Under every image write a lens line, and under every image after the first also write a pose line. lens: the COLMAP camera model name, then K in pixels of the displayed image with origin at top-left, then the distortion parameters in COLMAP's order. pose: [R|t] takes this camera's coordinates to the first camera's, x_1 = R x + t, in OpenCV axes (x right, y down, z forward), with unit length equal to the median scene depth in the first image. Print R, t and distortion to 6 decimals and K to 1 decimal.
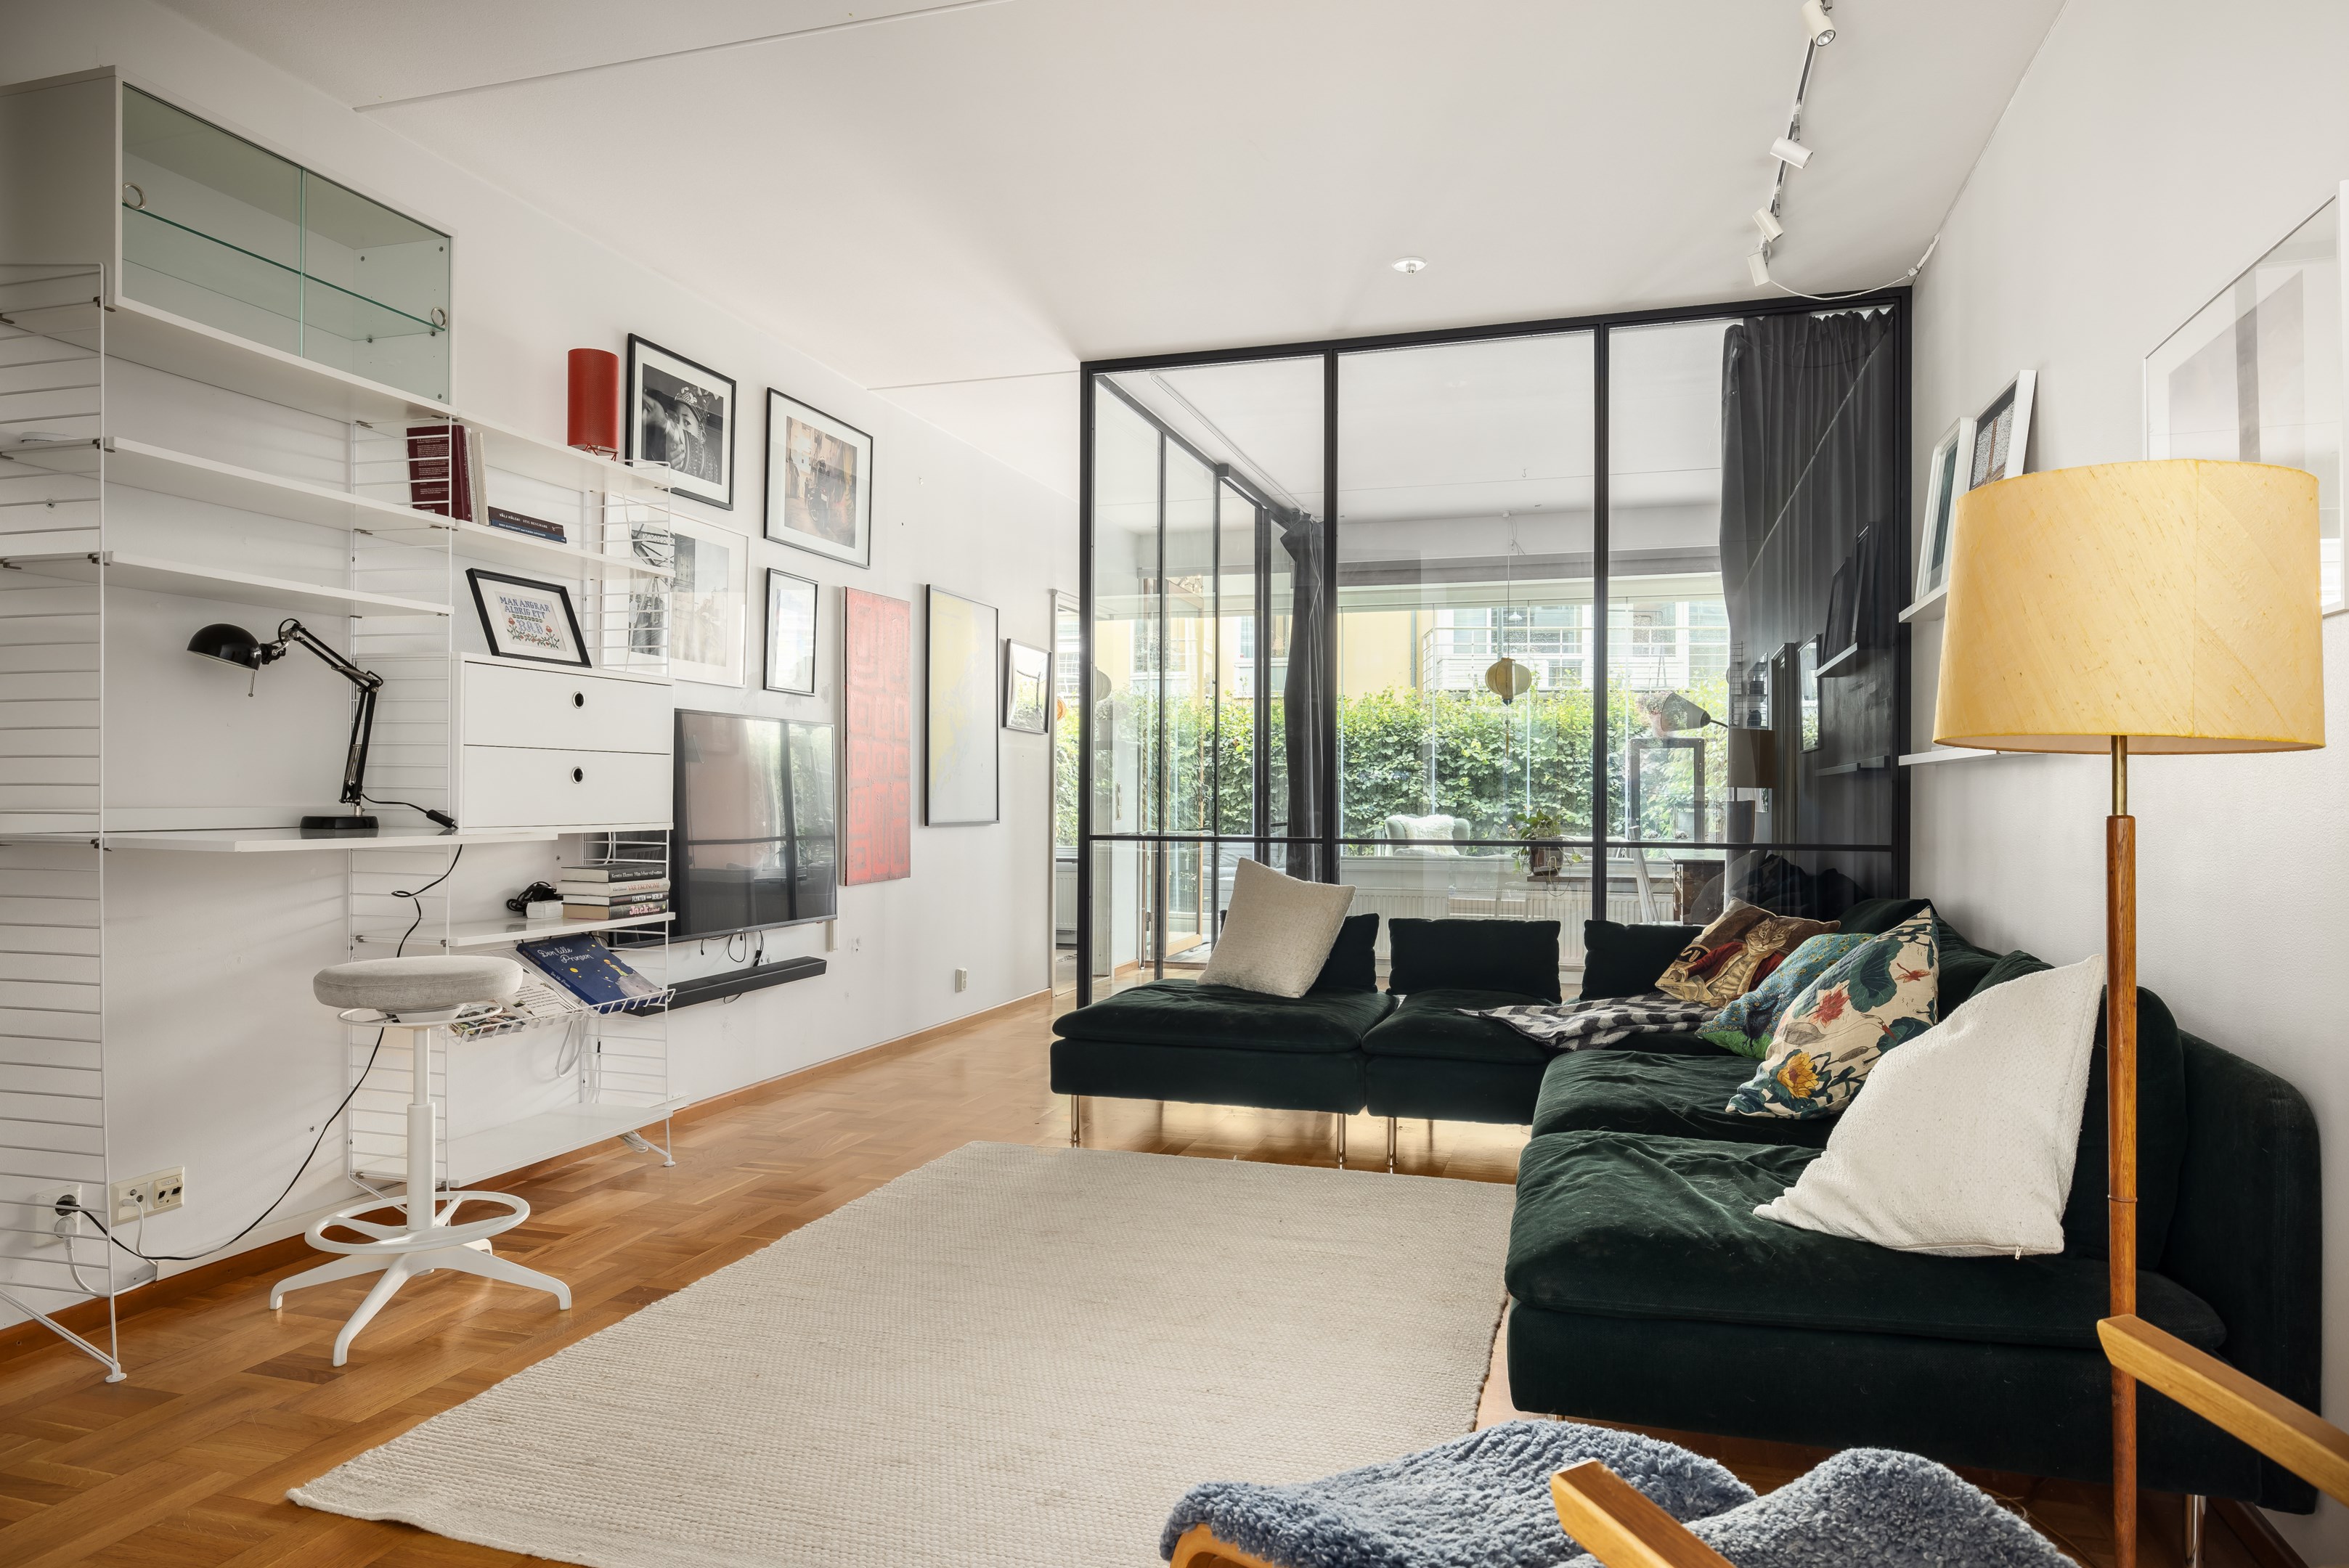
lens RADIAL K [[1491.9, 0, 1178.0], [0, 1491.9, 794.3], [0, 0, 1]] dist [-0.001354, -0.000124]
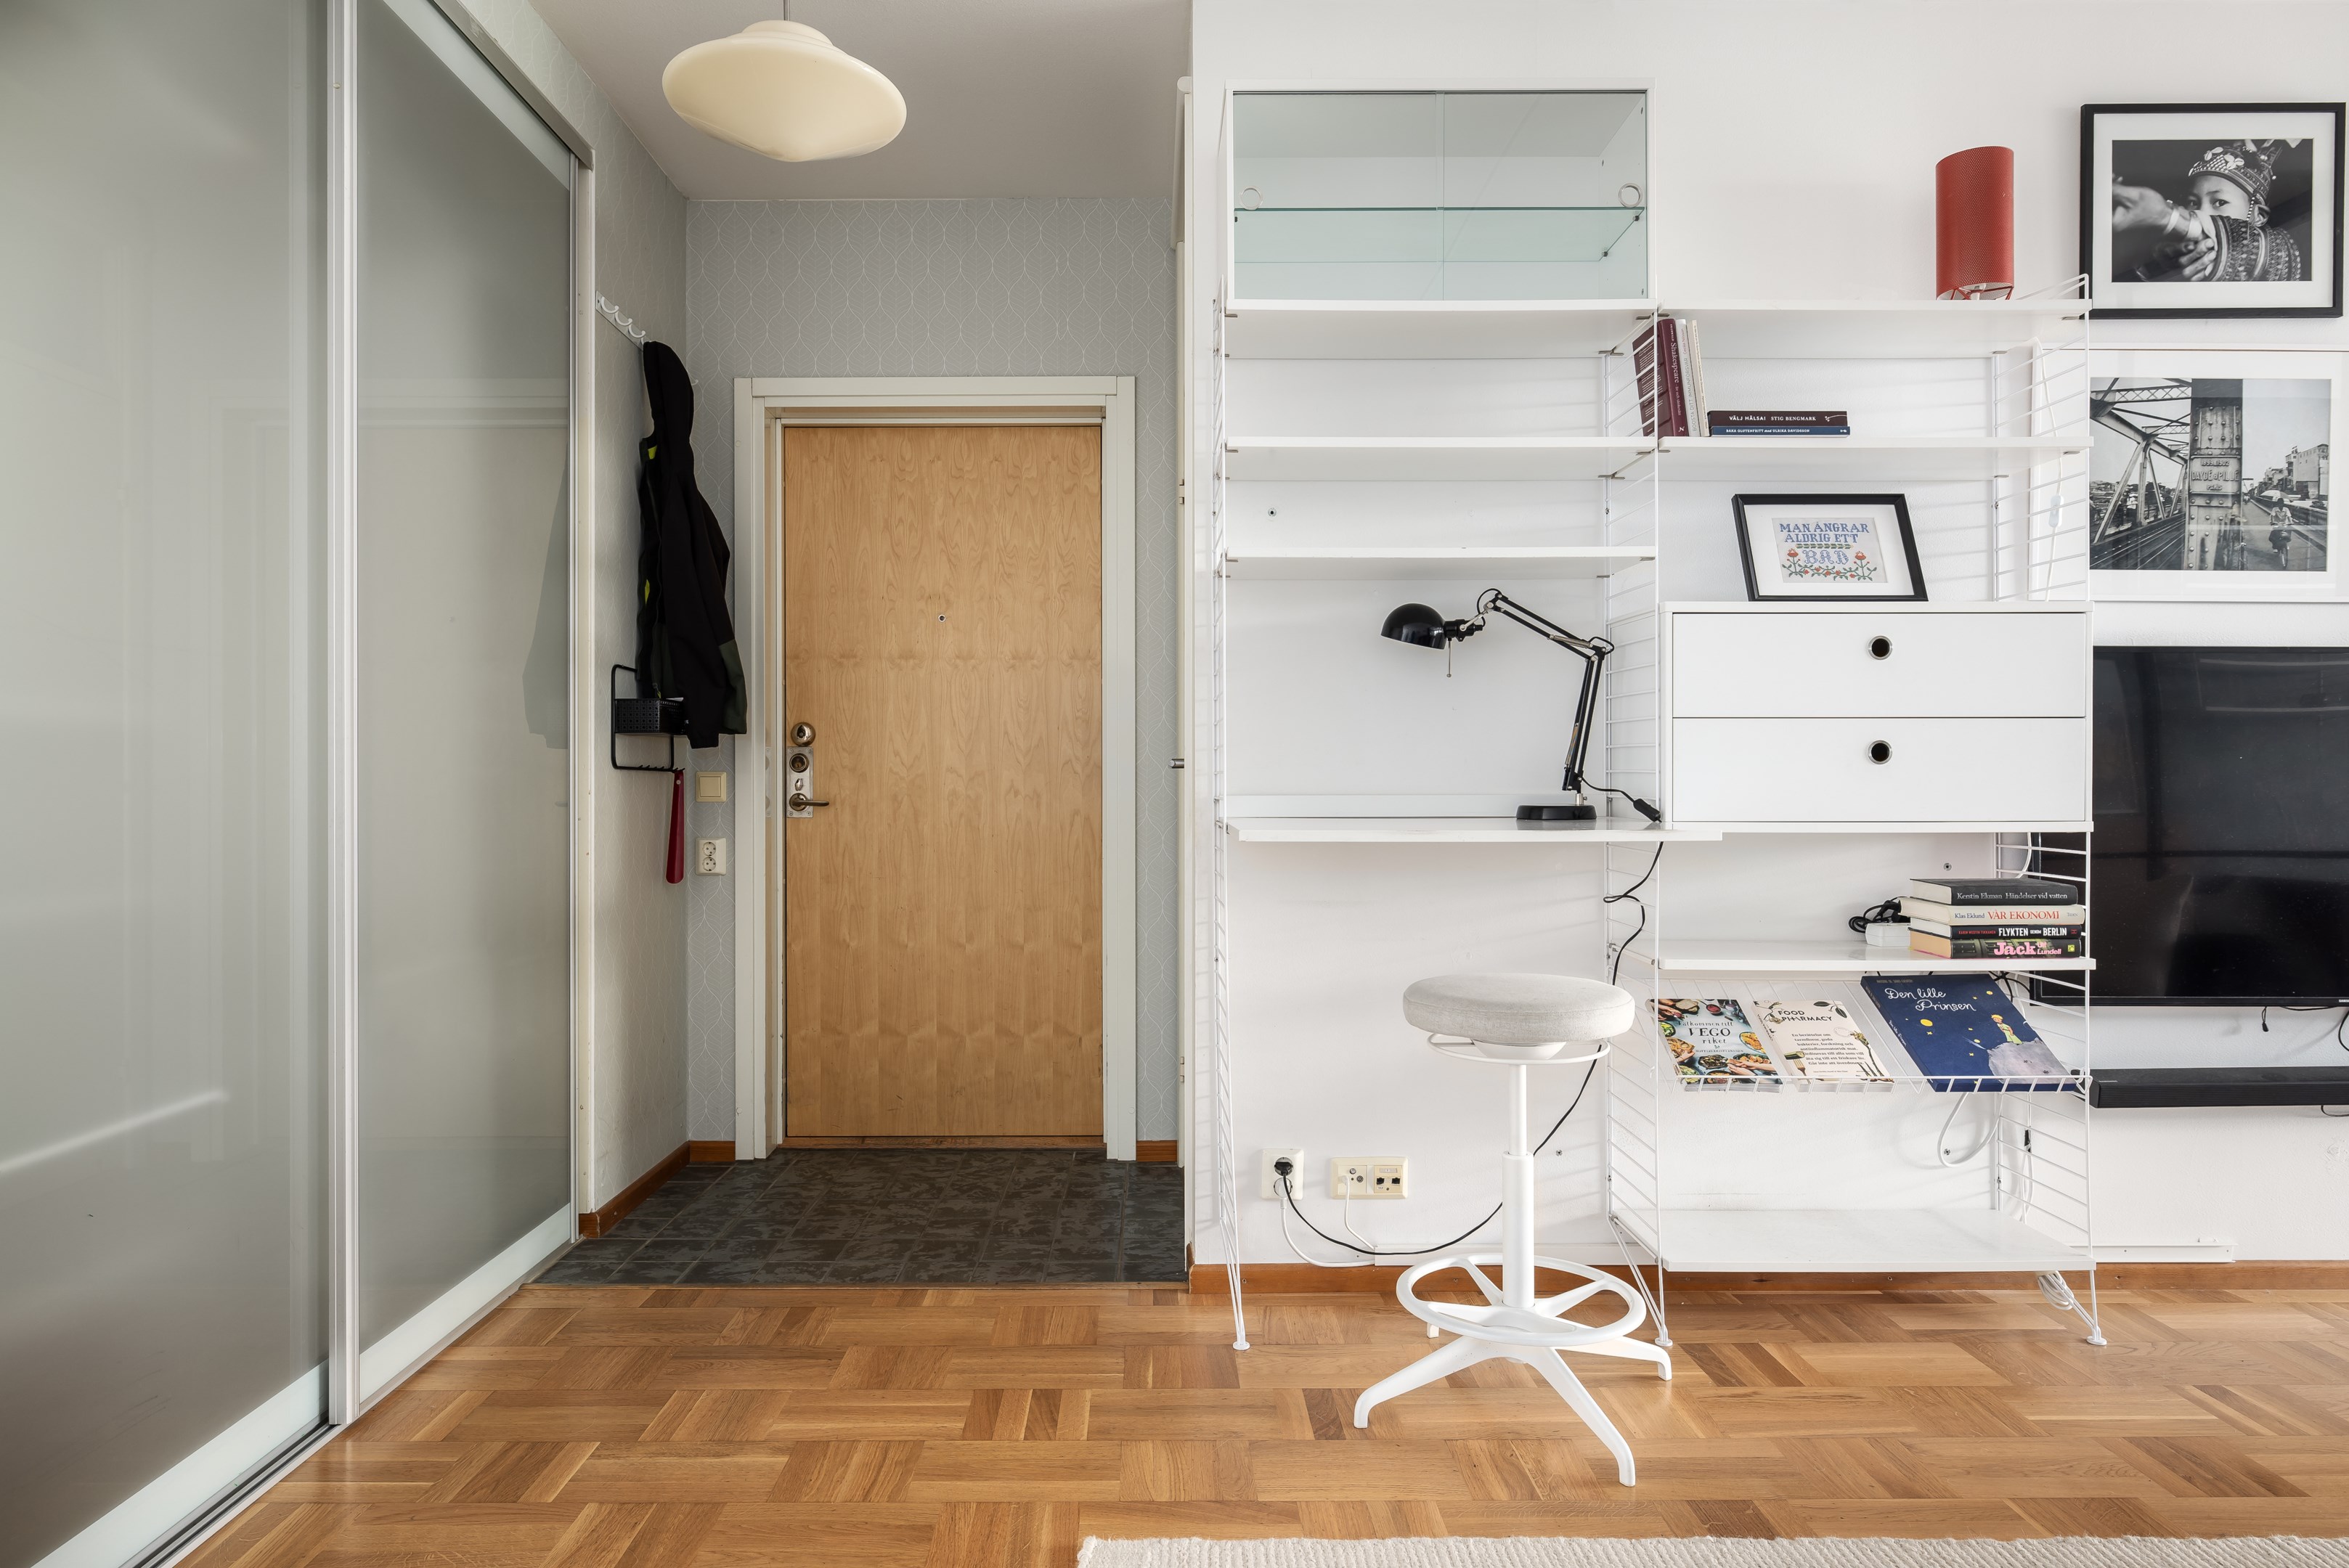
lens RADIAL K [[1410.1, 0, 1174.5], [0, 1410.1, 784.0], [0, 0, 1]] dist [-0.003251, 0.000511]
pose [[0.286922, -0.004648, -0.957943, 0.162134], [0.004057, 0.999985, -0.003637, 0.003868], [0.957945, -0.002843, 0.286937, 0.513676]]
